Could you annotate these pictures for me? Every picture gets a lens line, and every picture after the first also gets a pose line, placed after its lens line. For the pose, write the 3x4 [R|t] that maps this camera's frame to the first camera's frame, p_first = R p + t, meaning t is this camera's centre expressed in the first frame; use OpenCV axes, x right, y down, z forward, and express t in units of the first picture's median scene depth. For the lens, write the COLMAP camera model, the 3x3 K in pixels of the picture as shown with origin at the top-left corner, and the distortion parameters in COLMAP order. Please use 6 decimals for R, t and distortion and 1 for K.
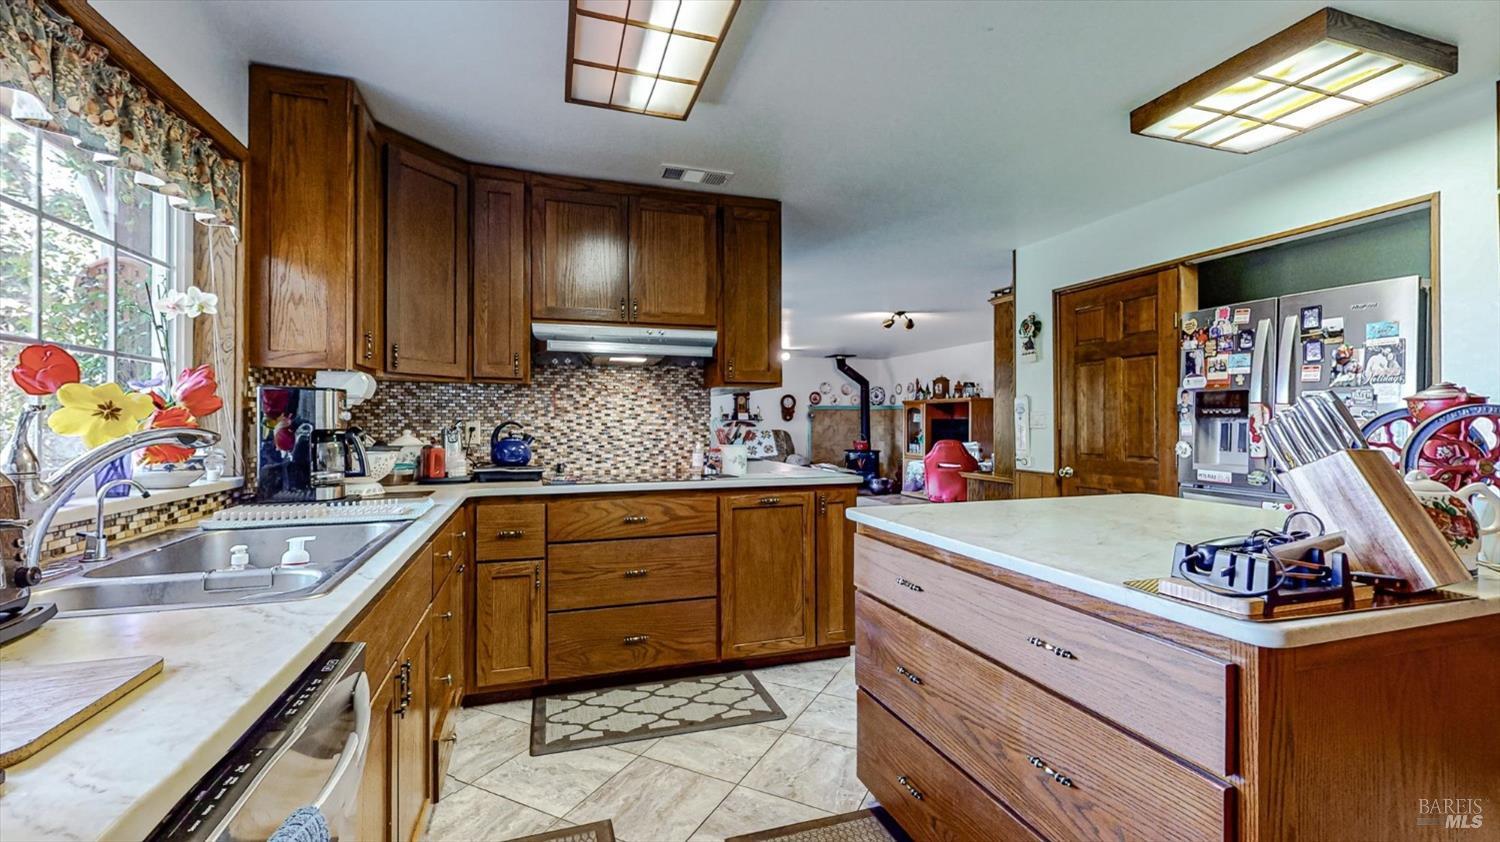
lens RADIAL K [[629.1, 0, 750.0], [0, 629.1, 421.0], [0, 0, 1]] dist [-0.000174, -0.000210]
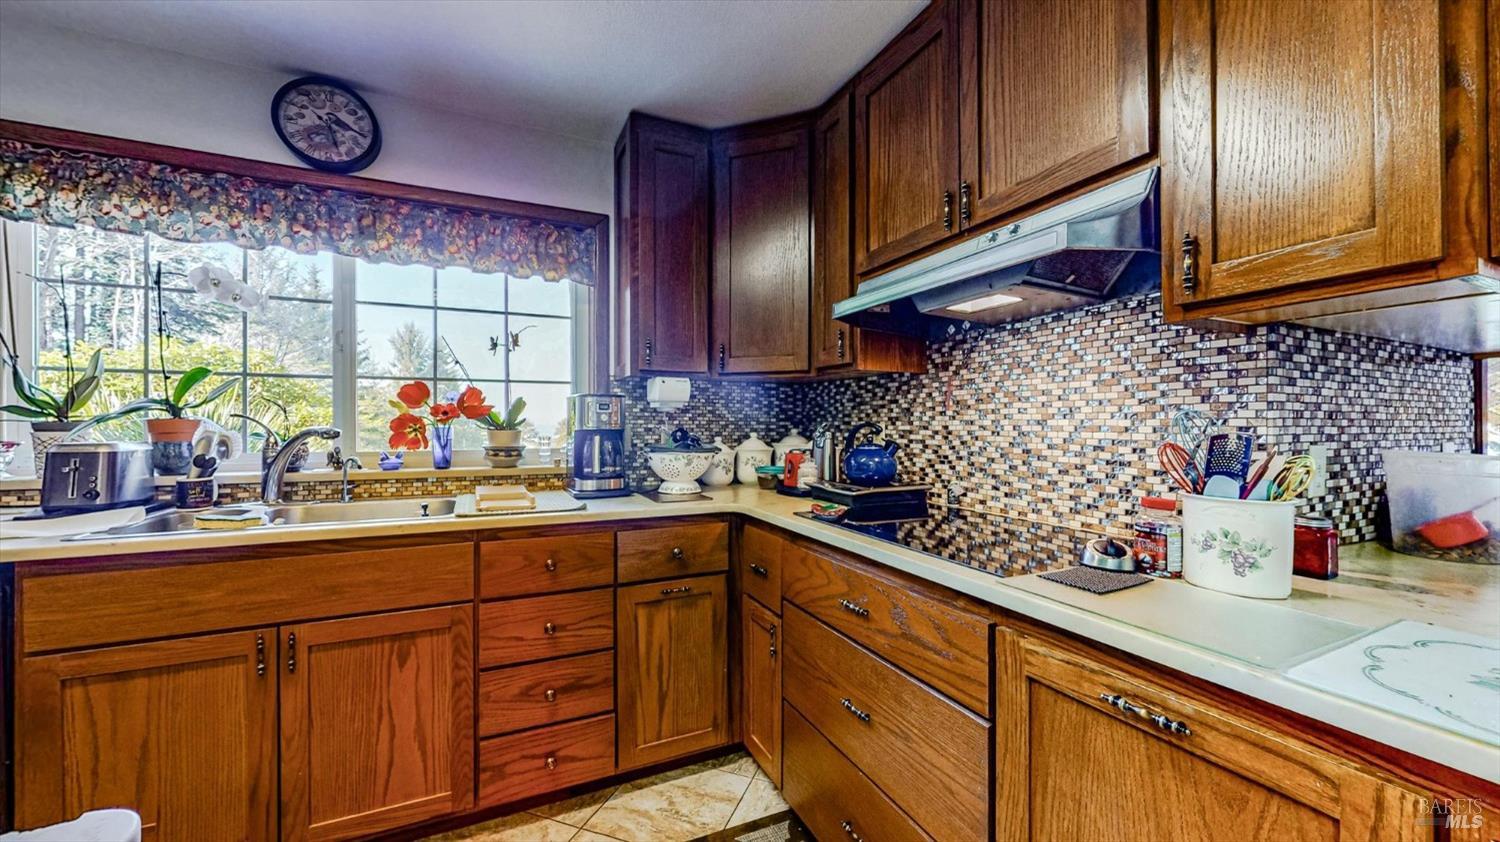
lens RADIAL K [[549.3, 0, 751.7], [0, 549.3, 423.9], [0, 0, 1]] dist [0.000544, 0.000069]
pose [[0.111130, 0.000625, -0.993806, 0.233117], [-0.000281, 1.000000, 0.000598, 0.001559], [0.993806, 0.000213, 0.111130, 0.754387]]
